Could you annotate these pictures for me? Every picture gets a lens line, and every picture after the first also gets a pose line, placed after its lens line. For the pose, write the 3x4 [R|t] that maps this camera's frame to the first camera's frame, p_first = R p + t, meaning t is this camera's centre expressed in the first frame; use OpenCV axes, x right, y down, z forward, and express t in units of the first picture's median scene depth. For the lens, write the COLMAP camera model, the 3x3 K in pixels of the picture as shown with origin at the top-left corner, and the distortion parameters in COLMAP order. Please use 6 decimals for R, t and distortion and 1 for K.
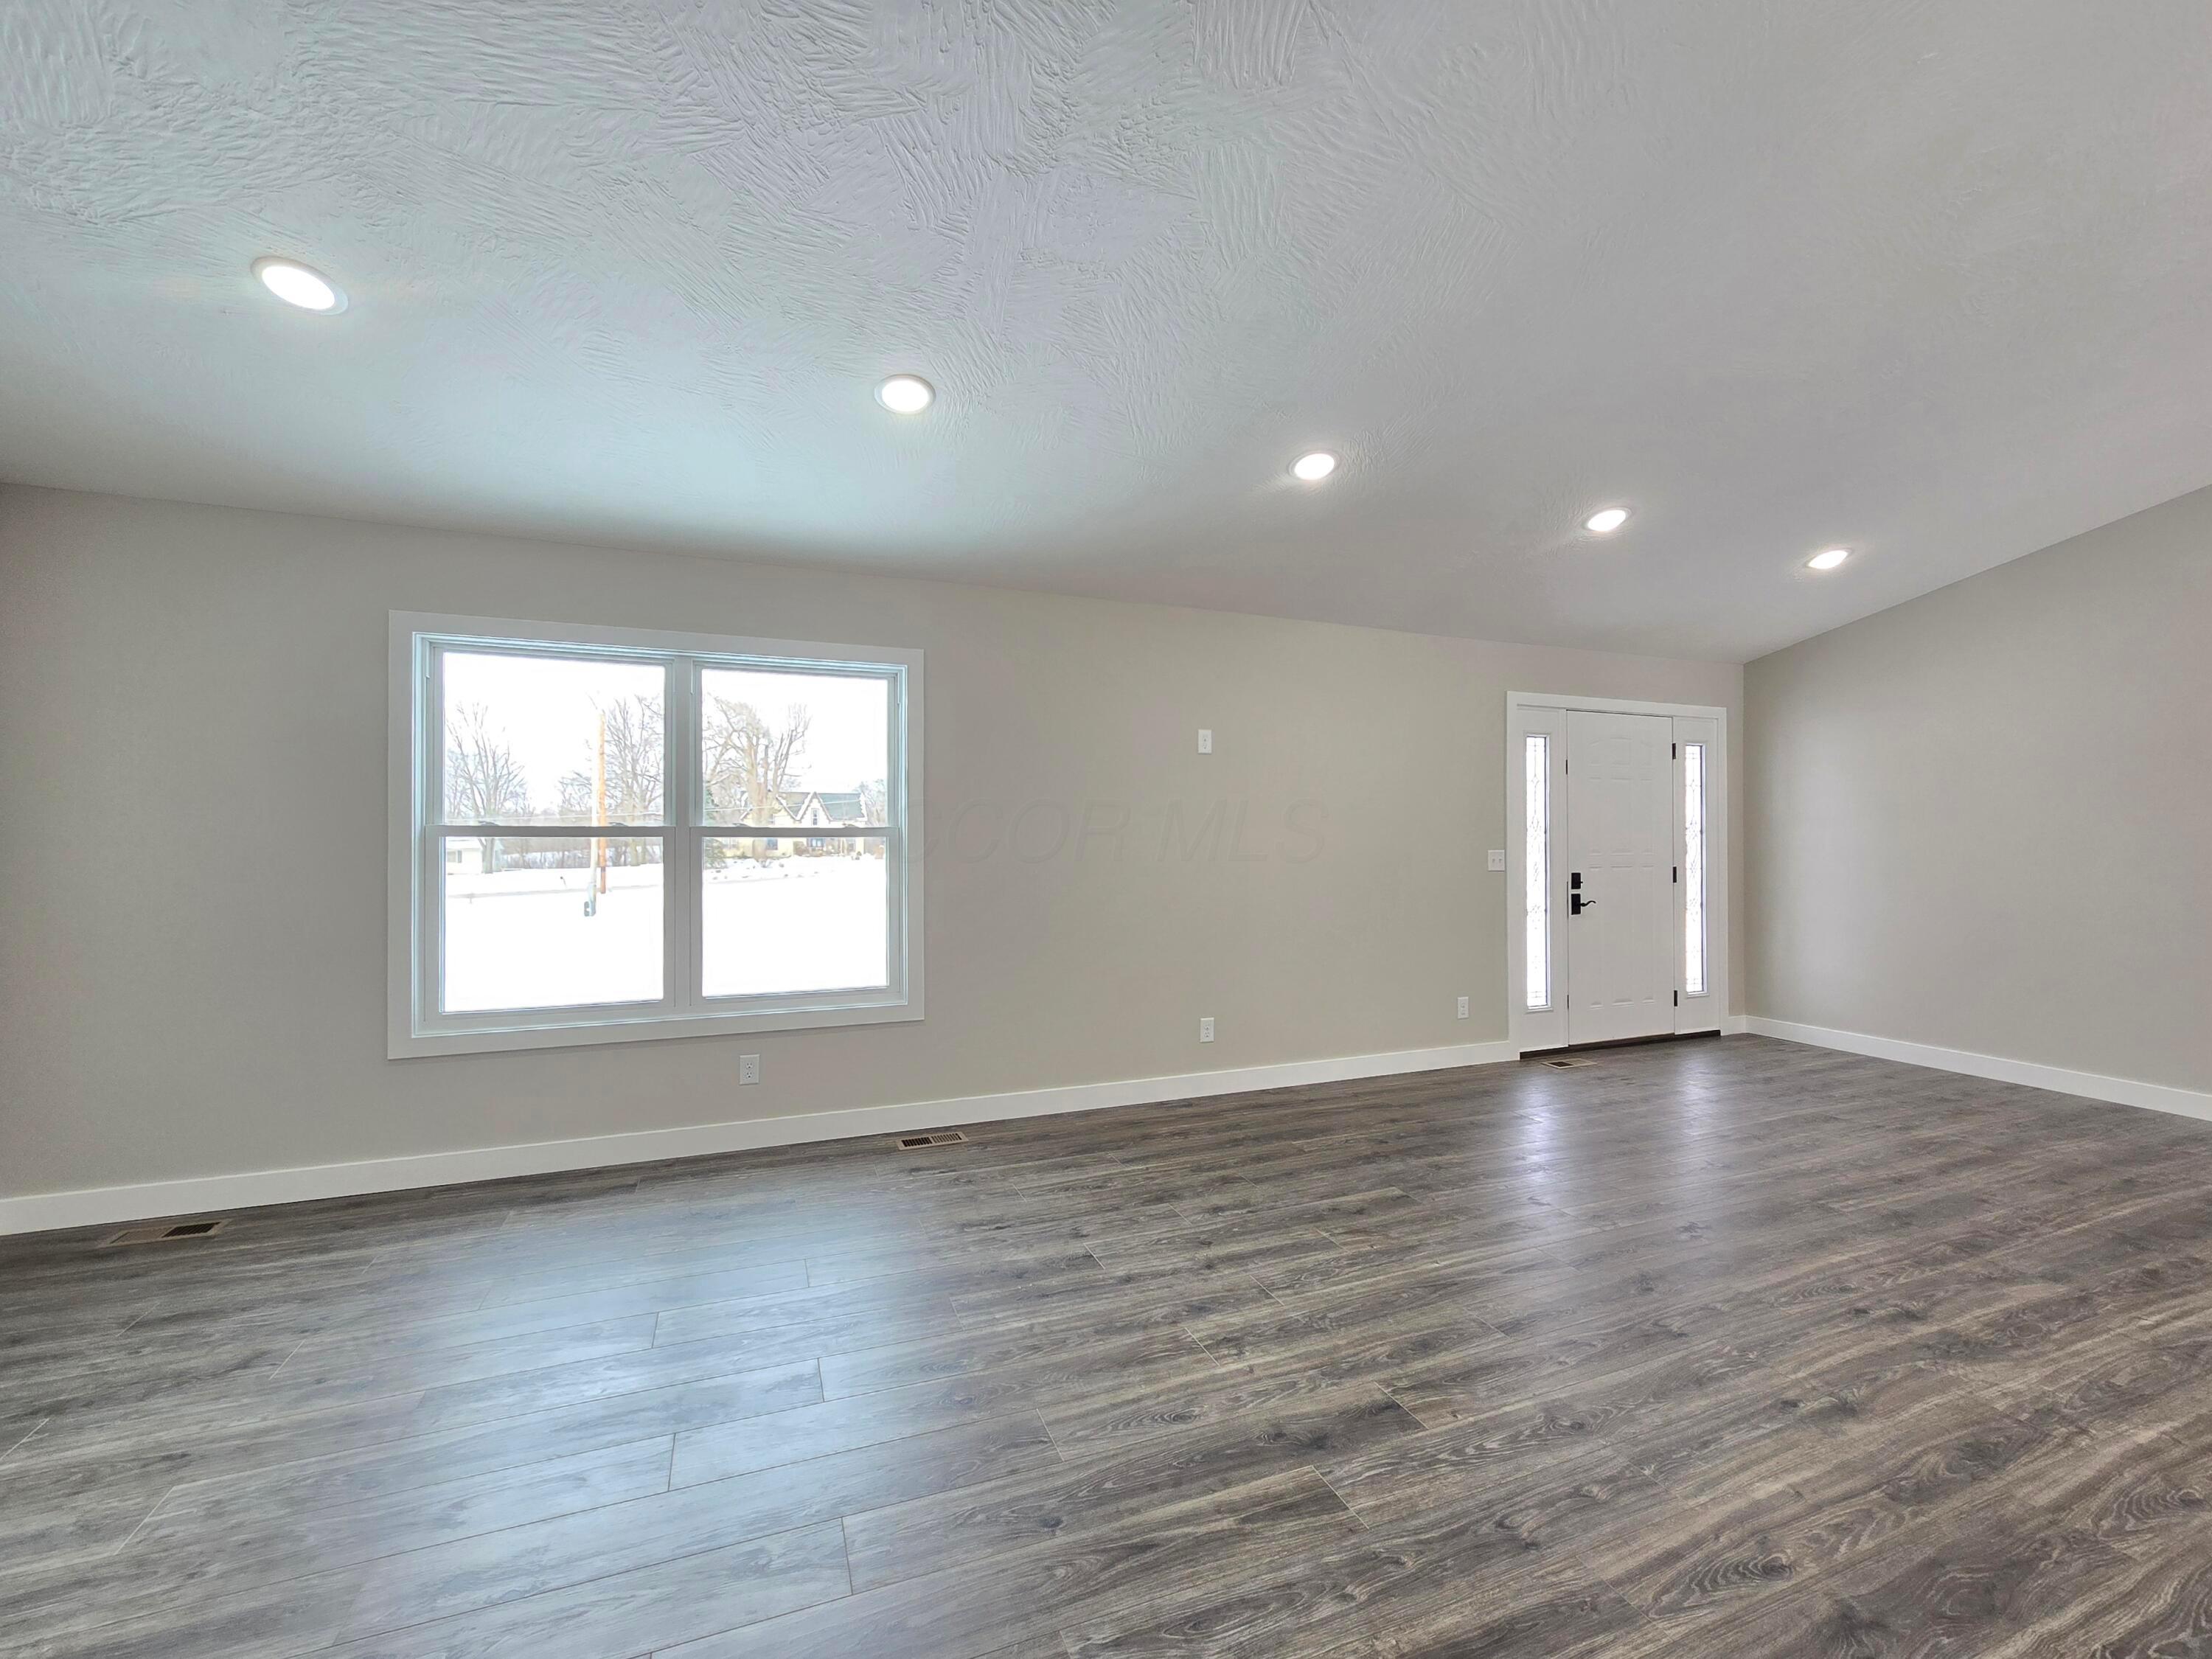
lens RADIAL K [[924.2, 0, 1118.6], [0, 924.2, 835.0], [0, 0, 1]] dist [-0.011082, 0.005300]
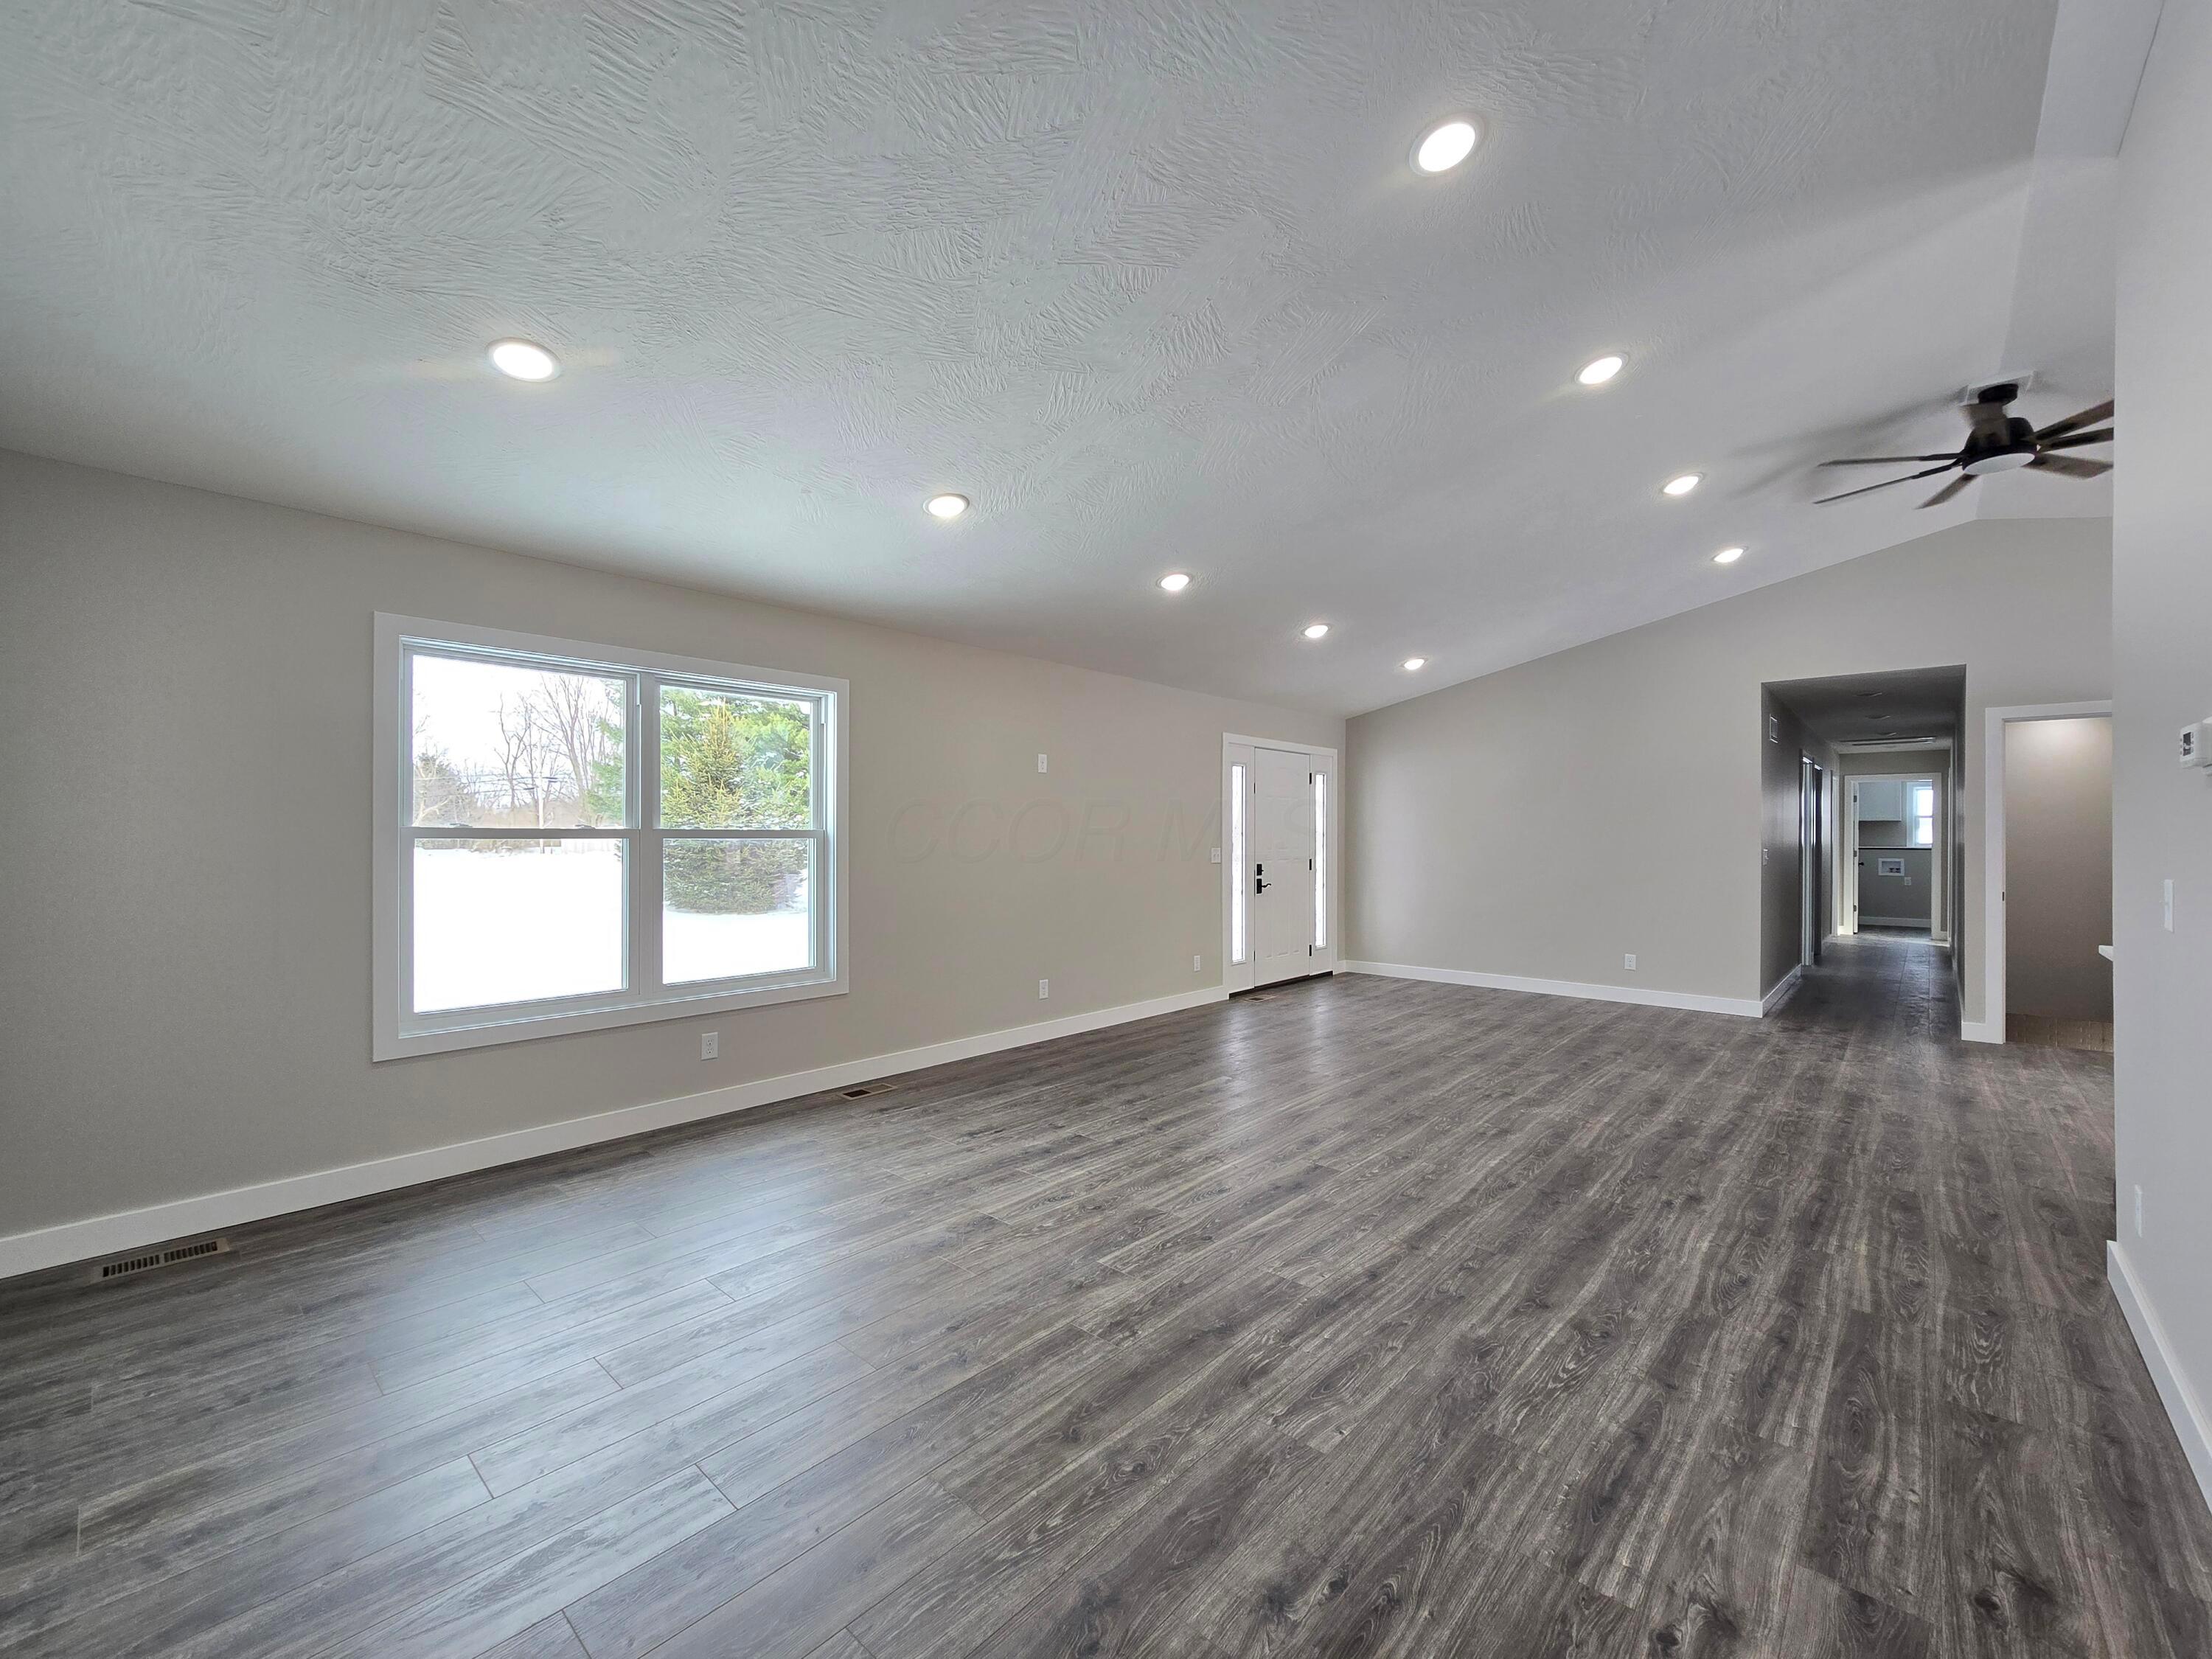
lens RADIAL K [[904.9, 0, 1119.4], [0, 904.9, 836.4], [0, 0, 1]] dist [-0.004237, 0.000101]
pose [[0.897354, 0.003025, 0.441301, -0.481129], [-0.005691, 0.999973, 0.004718, -0.009548], [-0.441274, -0.006745, 0.897347, -0.223710]]
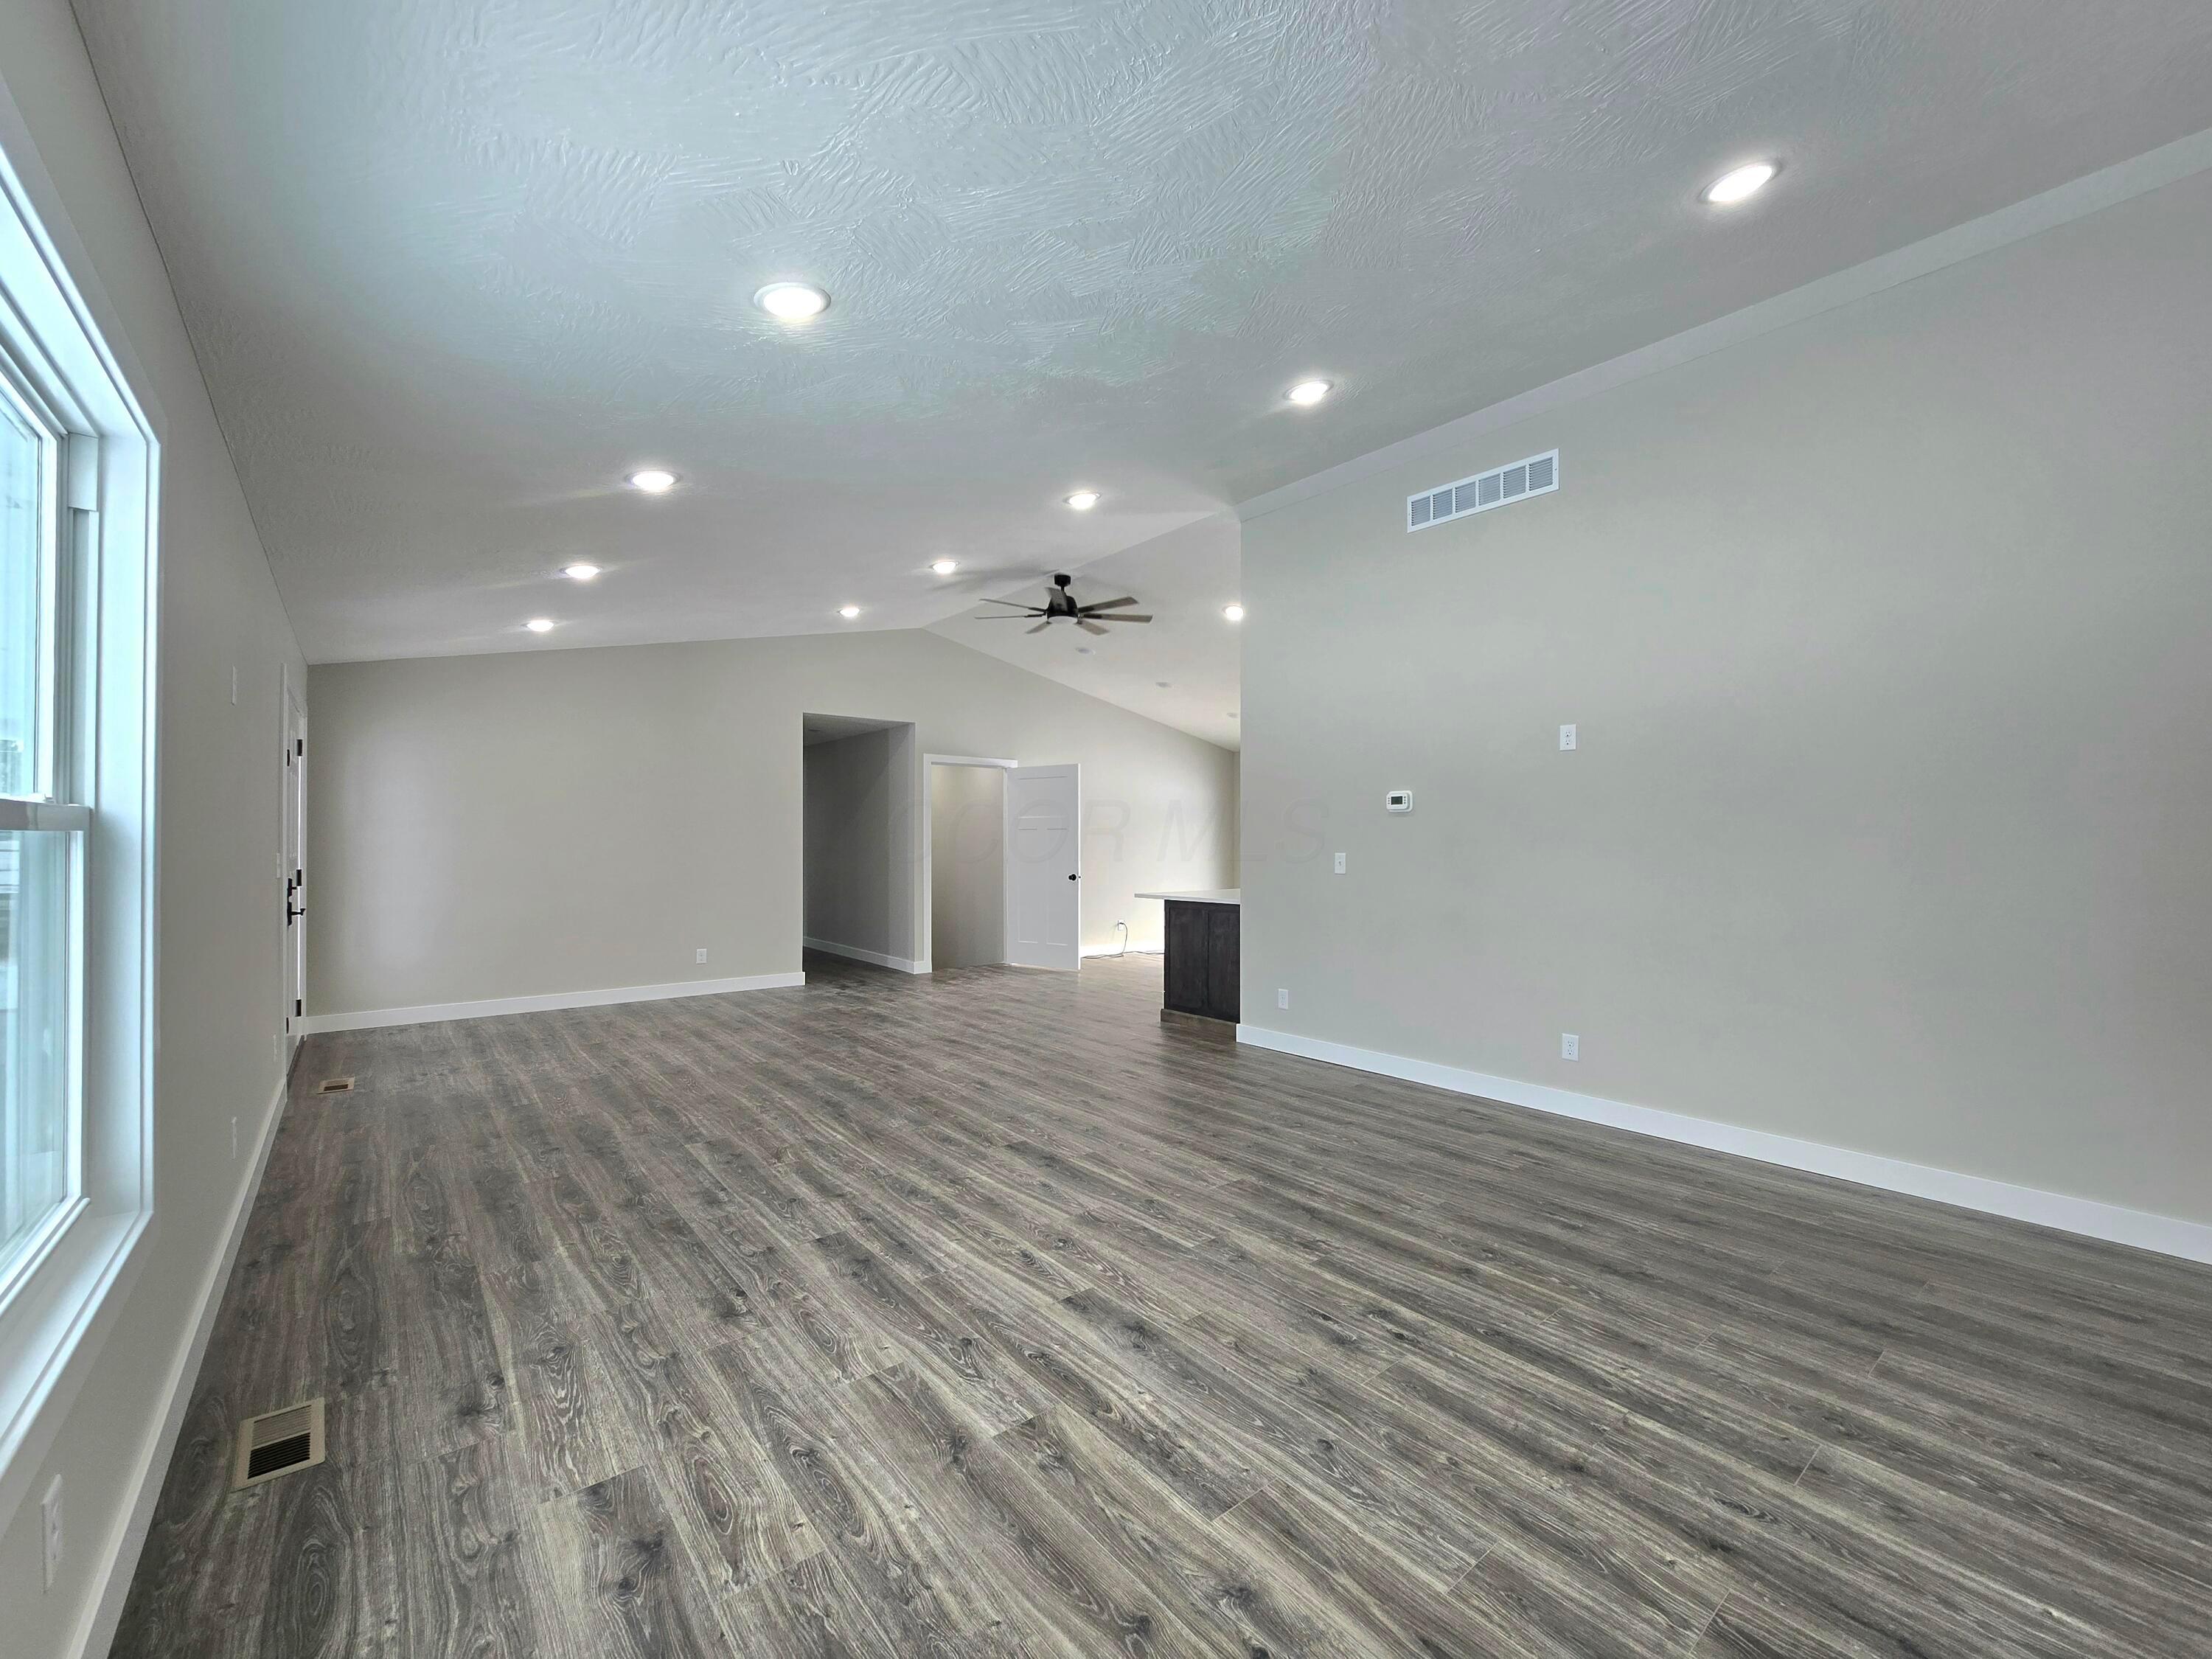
lens RADIAL K [[906.8, 0, 1119.8], [0, 906.8, 832.7], [0, 0, 1]] dist [-0.002960, -0.000062]
pose [[-0.301977, 0.010288, 0.953260, -0.904718], [-0.005187, 0.999909, -0.012435, 0.006362], [-0.953301, -0.008700, -0.301897, 0.802070]]
